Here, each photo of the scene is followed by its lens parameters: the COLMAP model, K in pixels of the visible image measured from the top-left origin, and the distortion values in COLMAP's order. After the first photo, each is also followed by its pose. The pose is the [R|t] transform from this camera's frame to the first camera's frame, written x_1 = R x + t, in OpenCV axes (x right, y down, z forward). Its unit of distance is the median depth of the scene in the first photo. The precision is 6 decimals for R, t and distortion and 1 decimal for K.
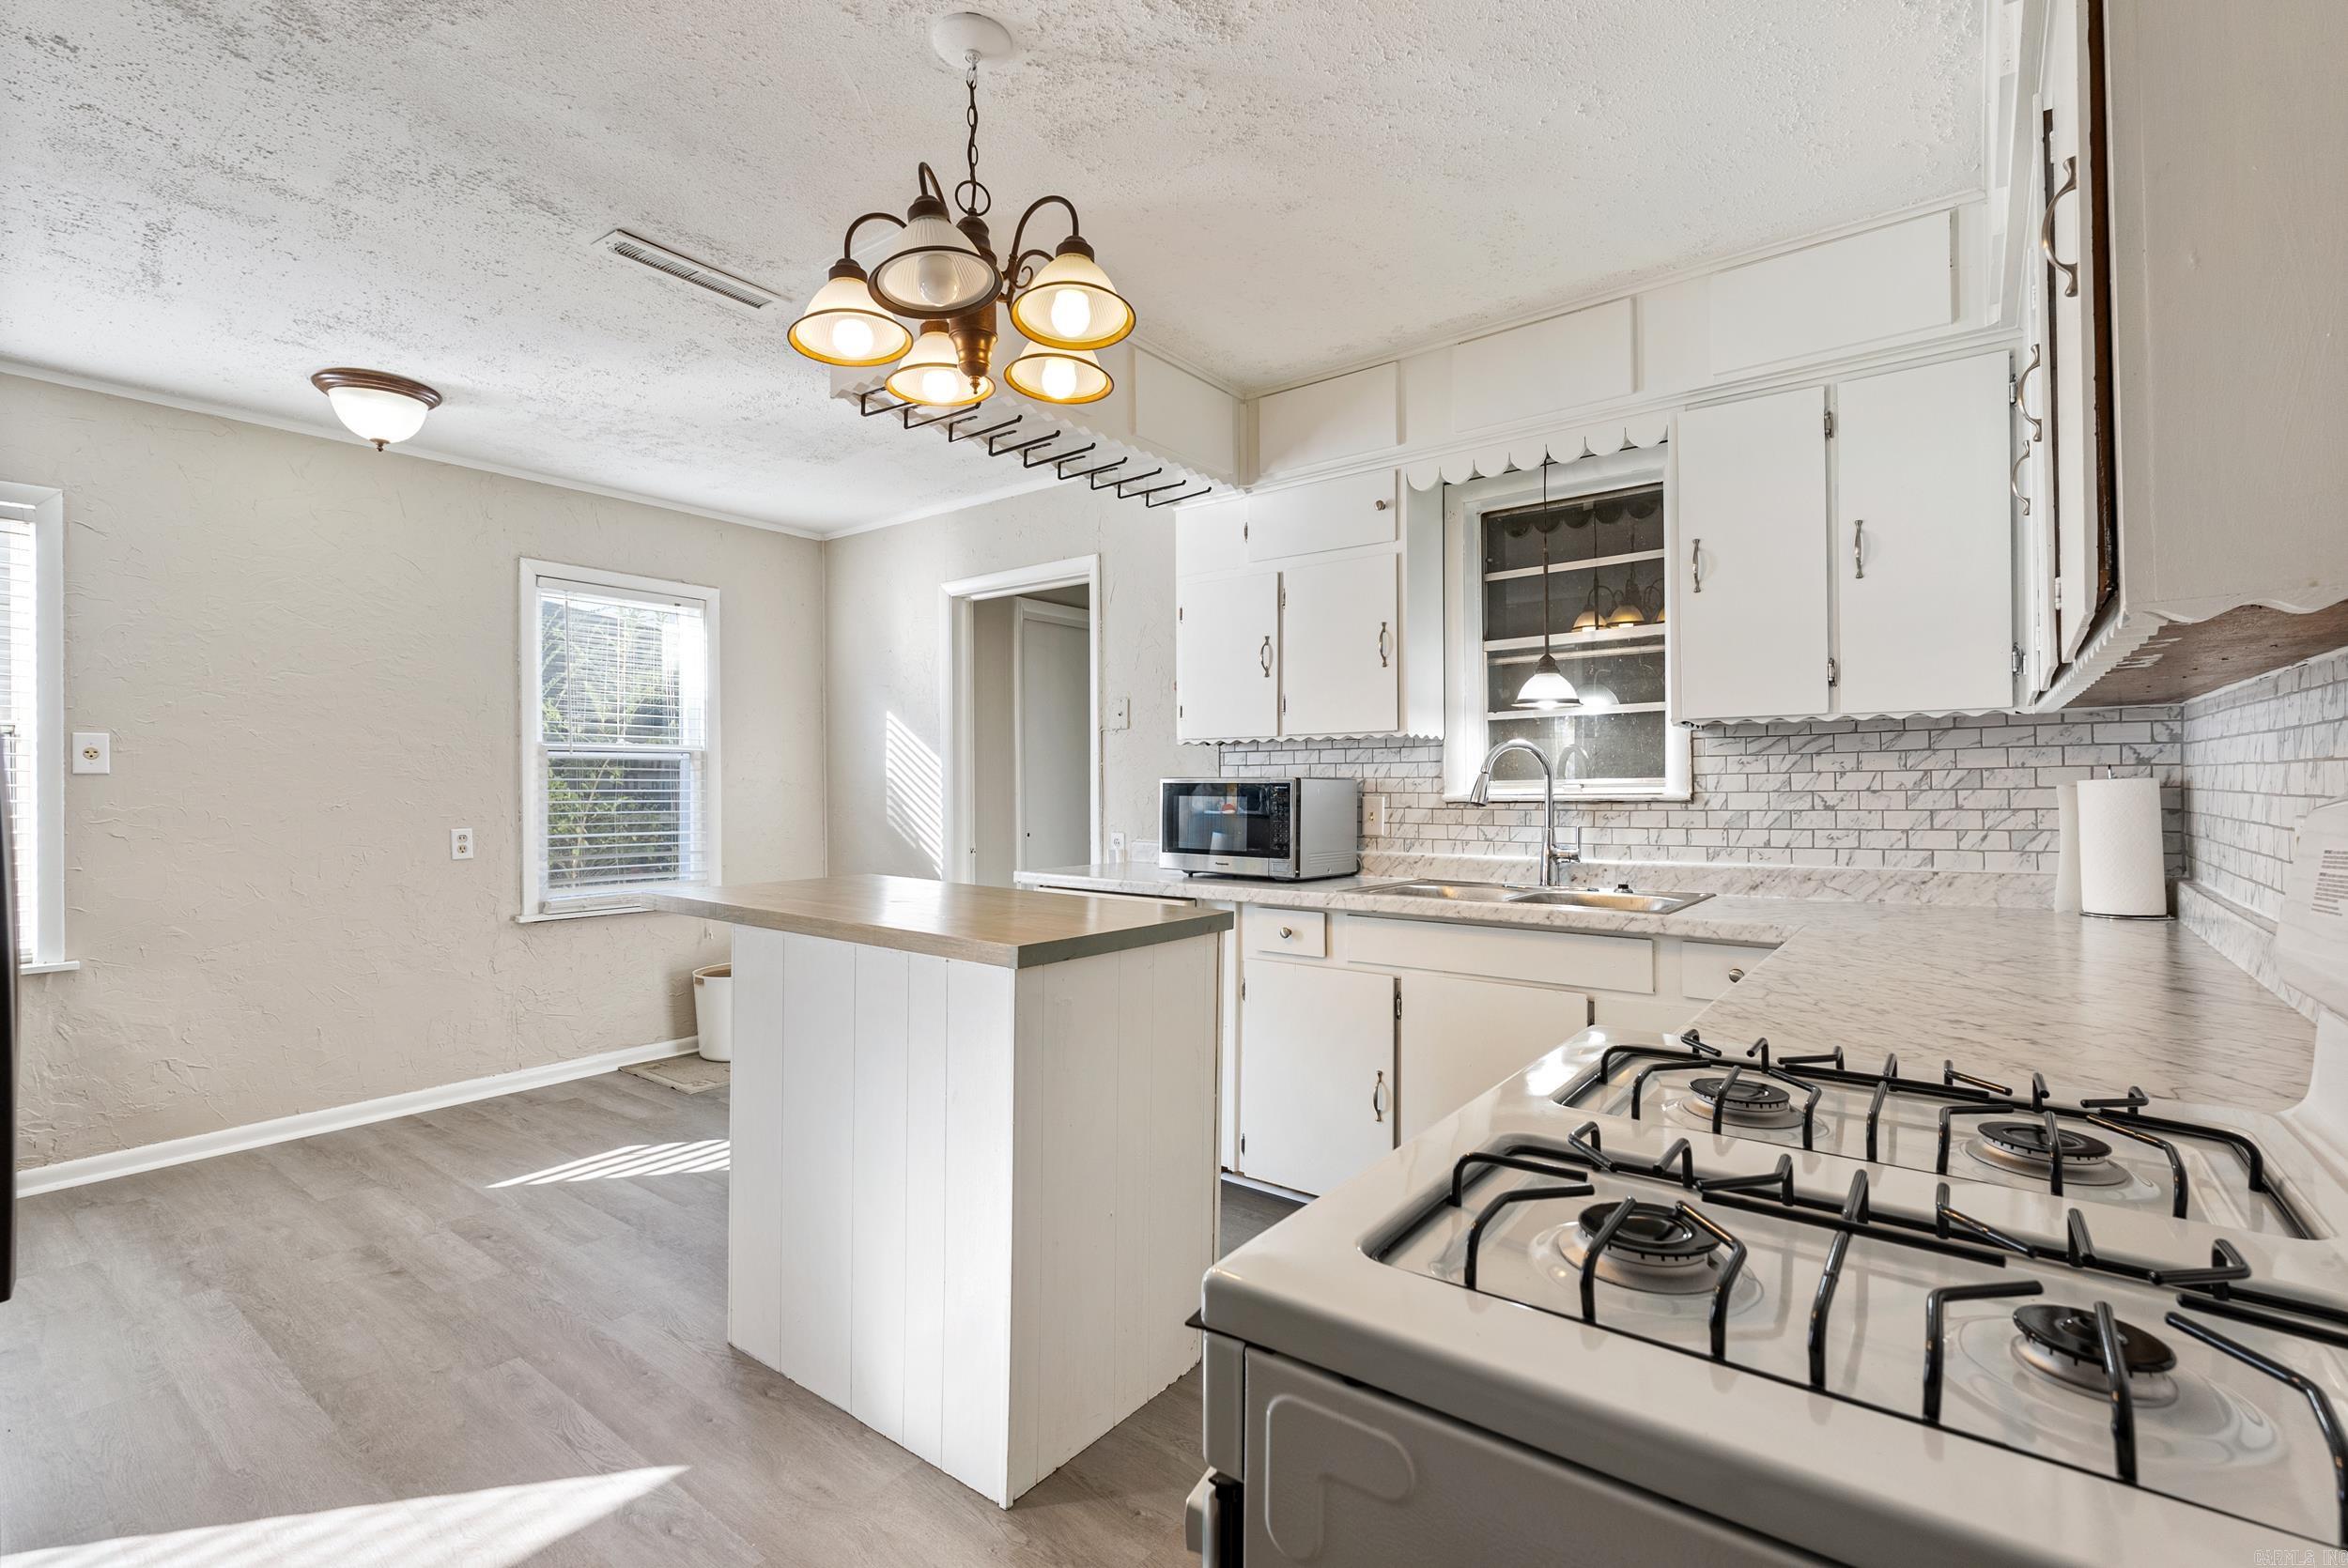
lens RADIAL K [[1054.6, 0, 1169.4], [0, 1054.6, 789.2], [0, 0, 1]] dist [-0.007258, 0.000855]
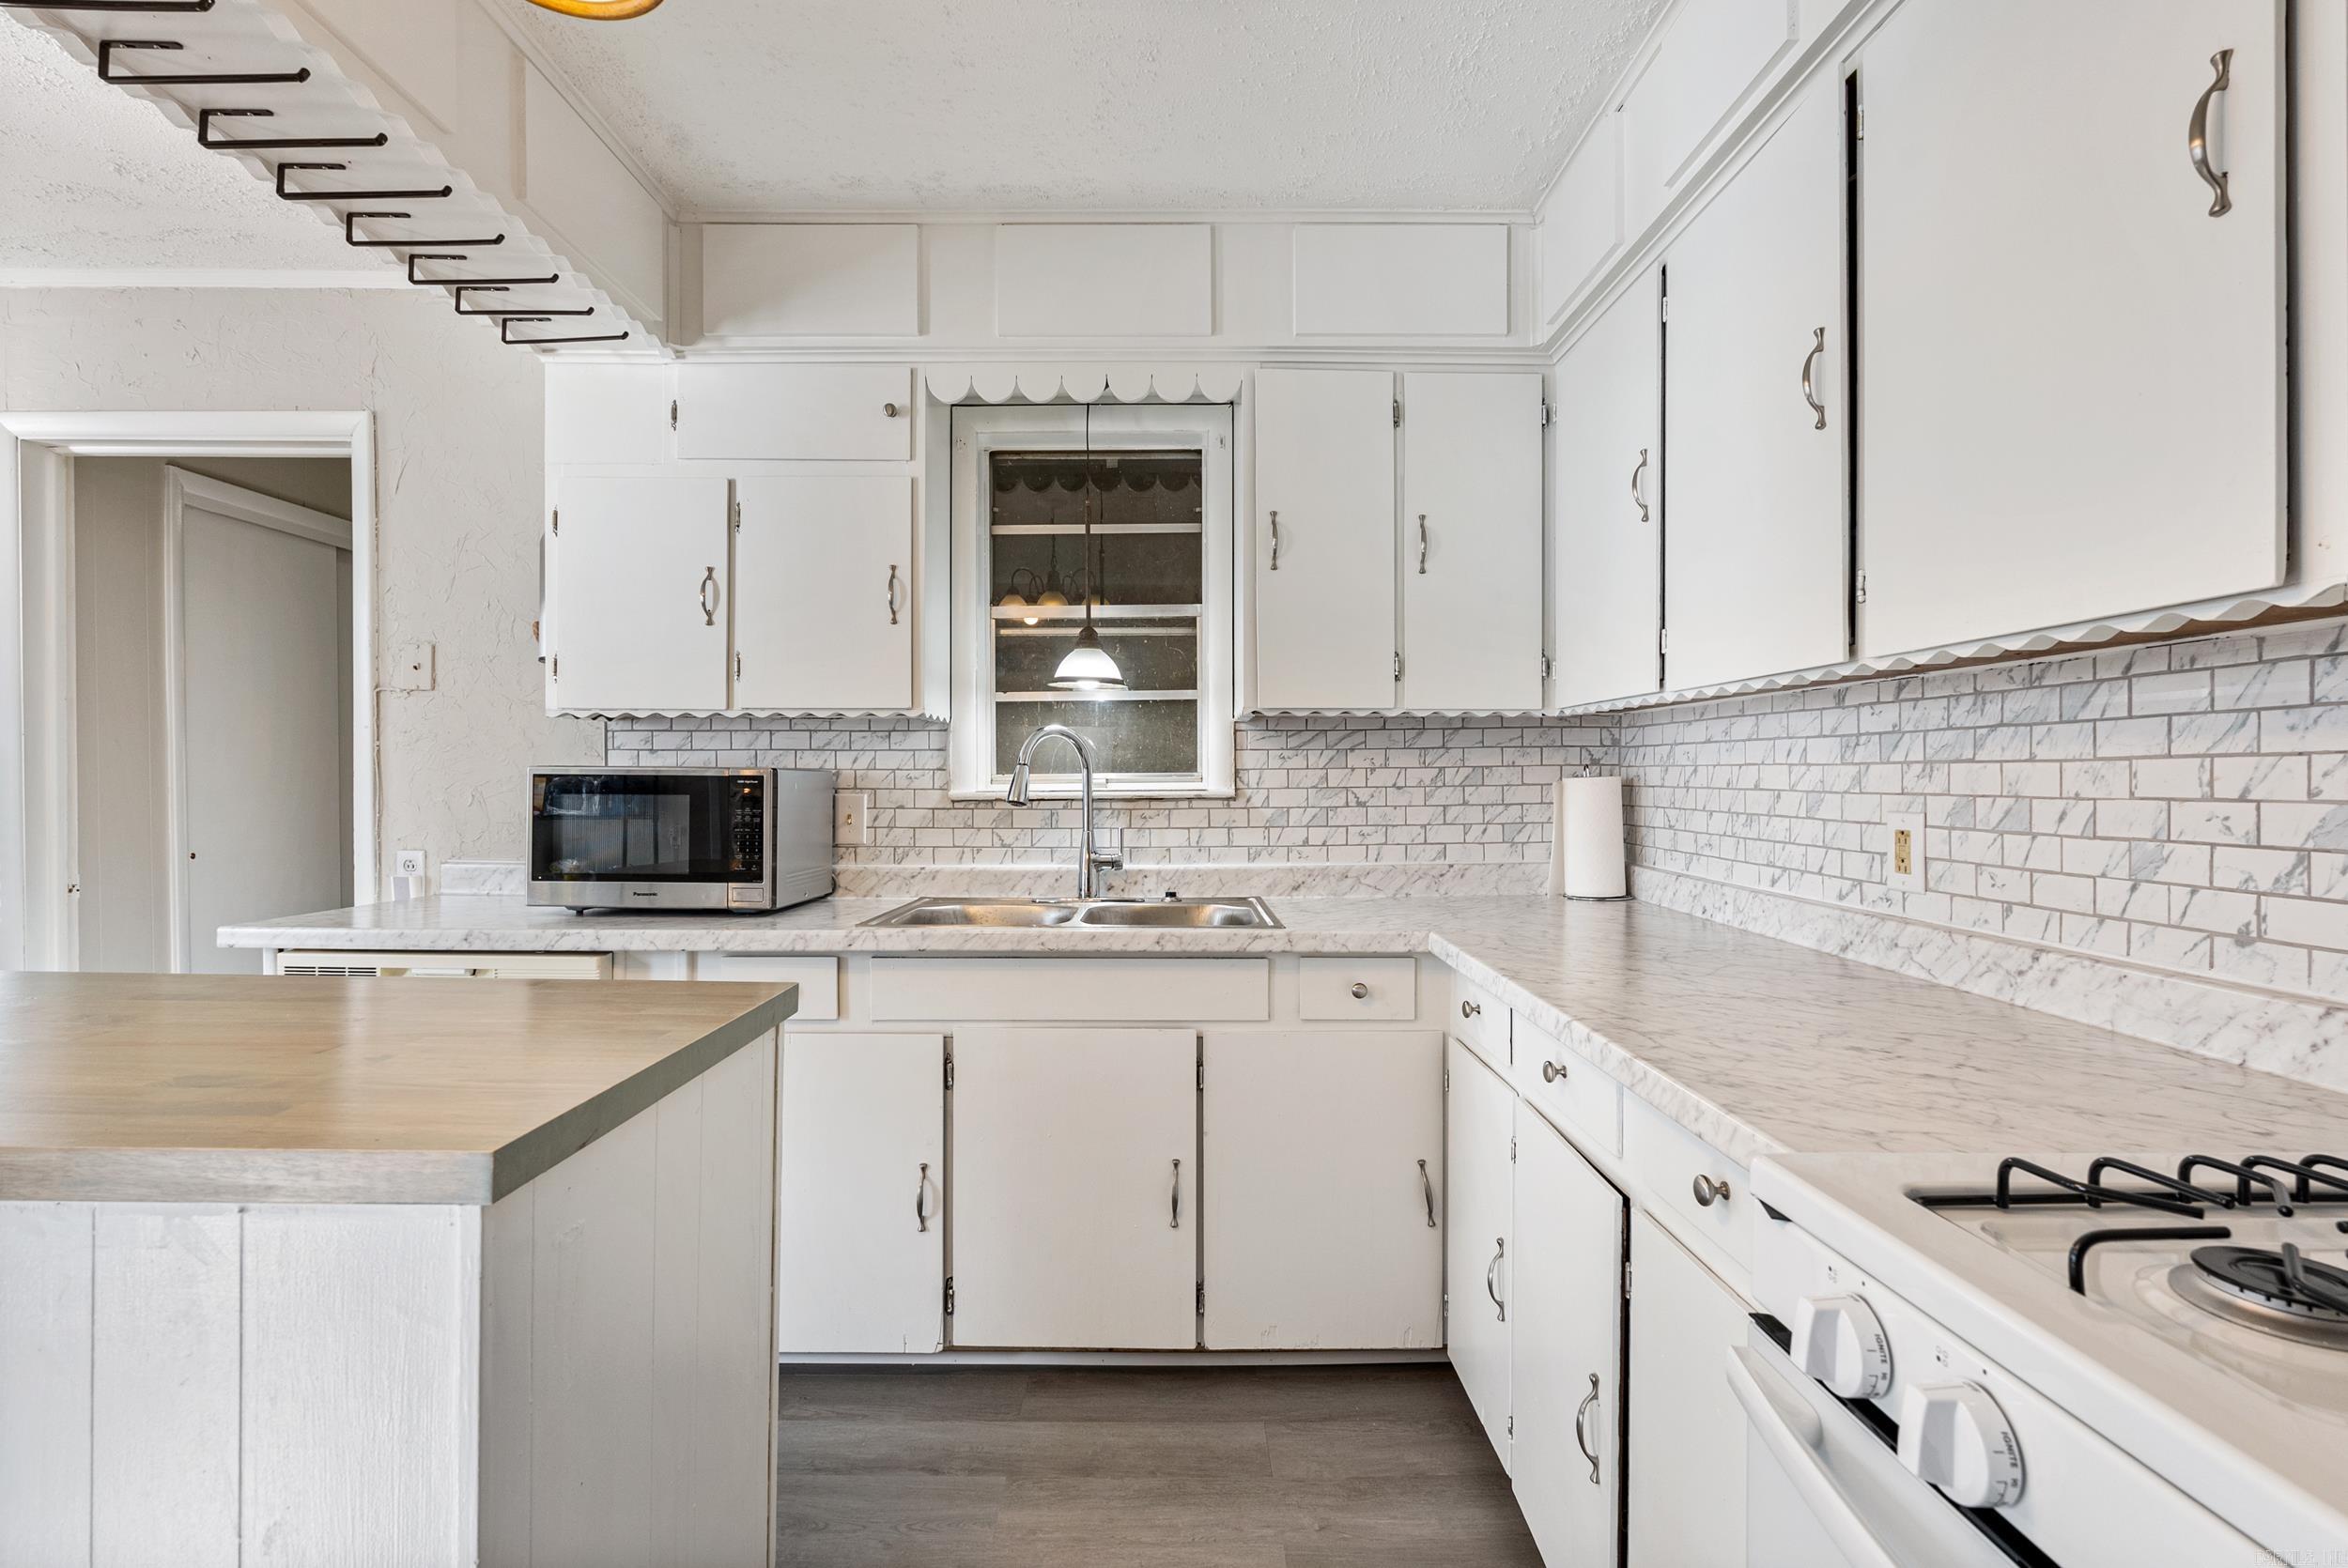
lens RADIAL K [[1054.6, 0, 1185.5], [0, 1054.6, 788.3], [0, 0, 1]] dist [-0.007258, 0.000855]
pose [[0.782620, -0.000600, 0.622500, -0.111464], [-0.002685, 0.999987, 0.004339, -0.001097], [-0.622495, -0.005067, 0.782608, 0.288072]]
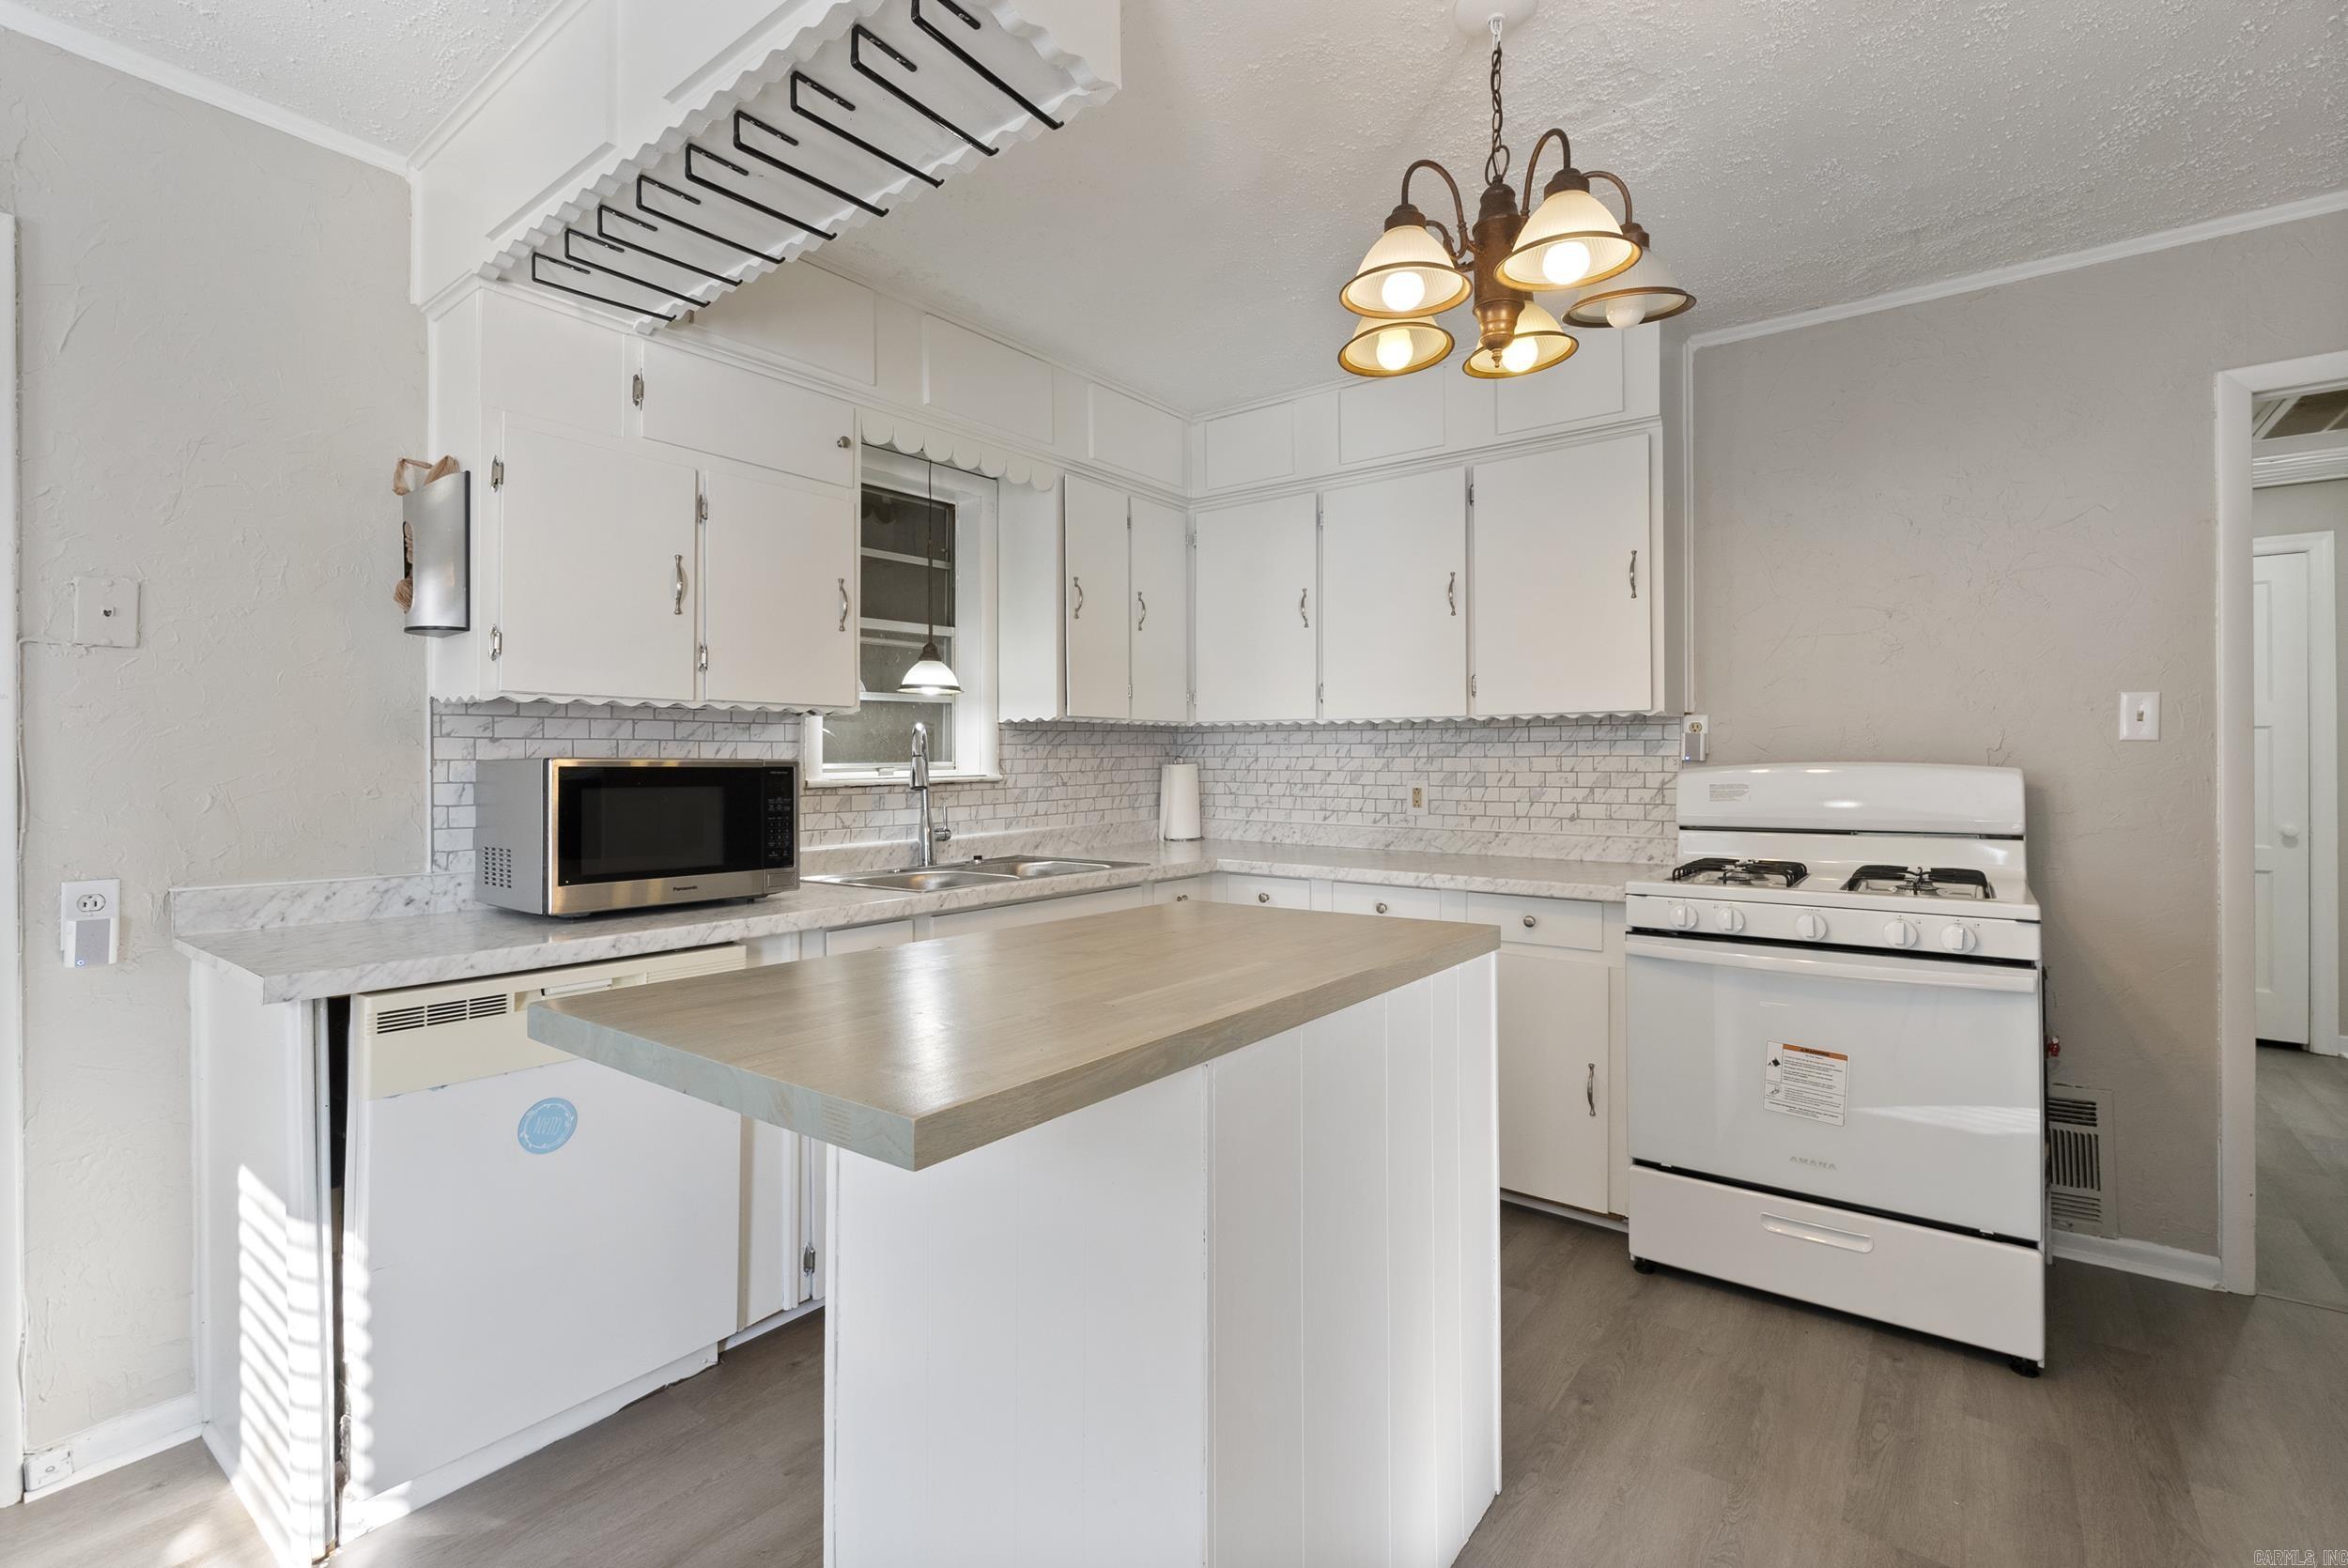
lens RADIAL K [[1054.6, 0, 1181.6], [0, 1054.6, 753.3], [0, 0, 1]] dist [-0.007258, 0.000855]
pose [[-0.019080, 0.010950, 0.999758, -0.688791], [0.005951, 0.999924, -0.010838, -0.006246], [-0.999800, 0.005742, -0.019144, 0.779816]]
